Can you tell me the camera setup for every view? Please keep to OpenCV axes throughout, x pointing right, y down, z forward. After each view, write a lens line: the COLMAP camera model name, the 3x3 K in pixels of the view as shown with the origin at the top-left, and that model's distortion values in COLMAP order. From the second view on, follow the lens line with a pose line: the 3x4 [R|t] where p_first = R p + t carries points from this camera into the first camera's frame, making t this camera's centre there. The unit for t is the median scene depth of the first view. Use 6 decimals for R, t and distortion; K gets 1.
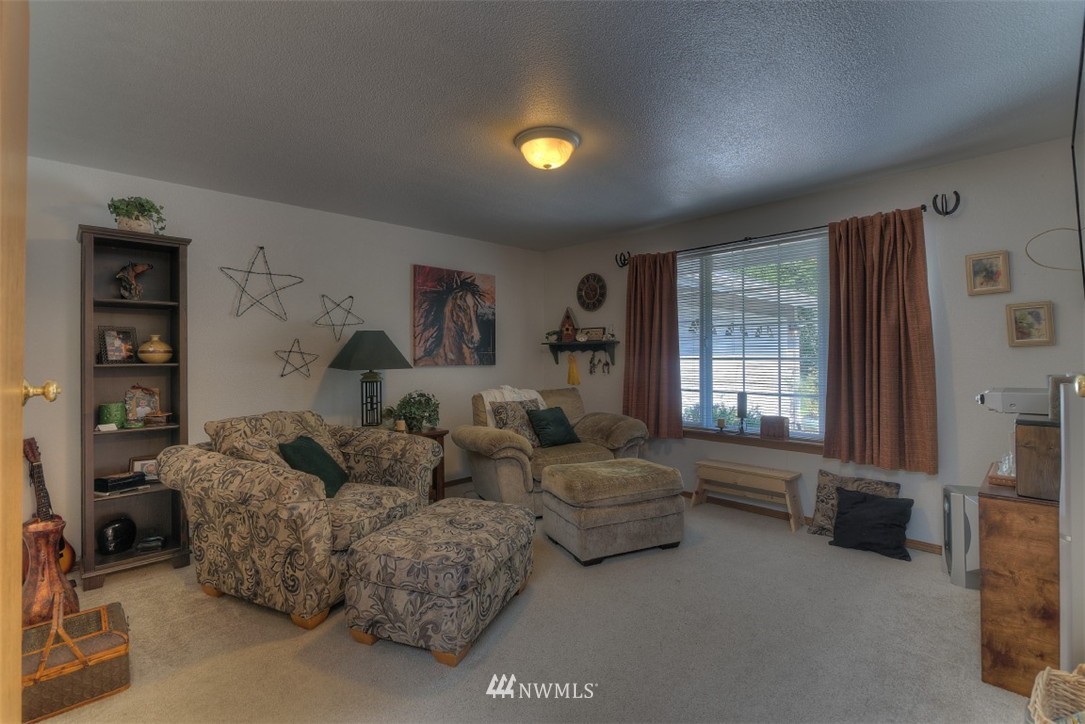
lens RADIAL K [[513.1, 0, 536.4], [0, 513.1, 351.0], [0, 0, 1]] dist [-0.004014, -0.000597]
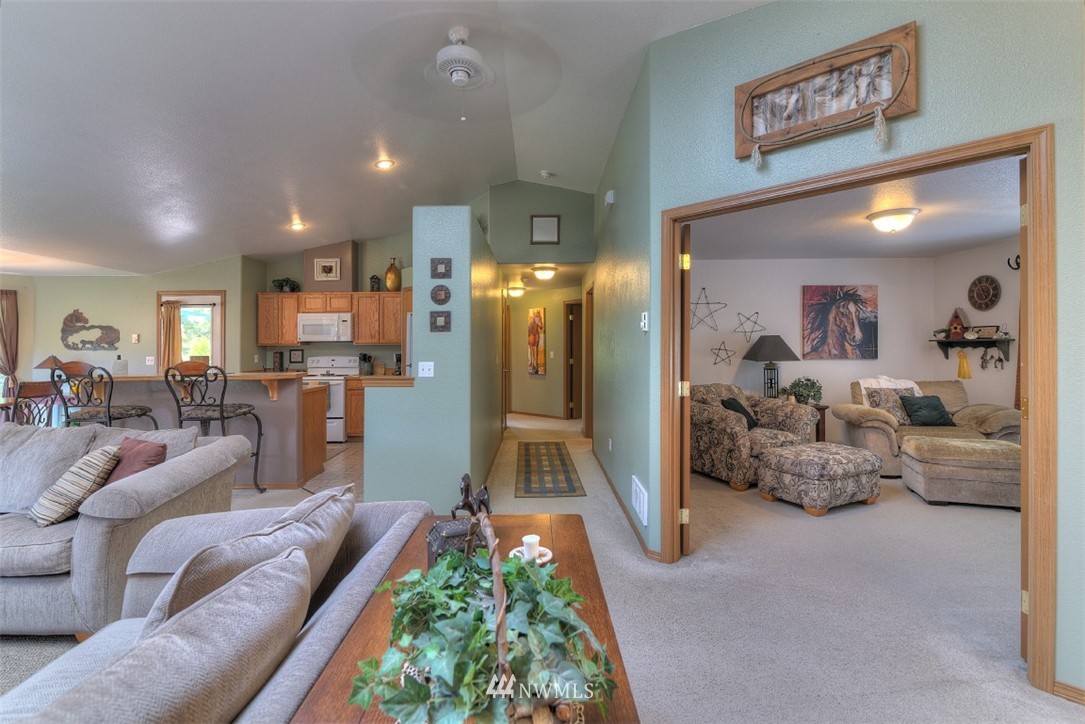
lens RADIAL K [[513.1, 0, 536.4], [0, 513.1, 351.0], [0, 0, 1]] dist [-0.004014, -0.000597]
pose [[0.741364, 0.008651, -0.671047, 0.166826], [0.007257, 0.999755, 0.020906, -0.028132], [0.671064, -0.020368, 0.741120, -0.542515]]
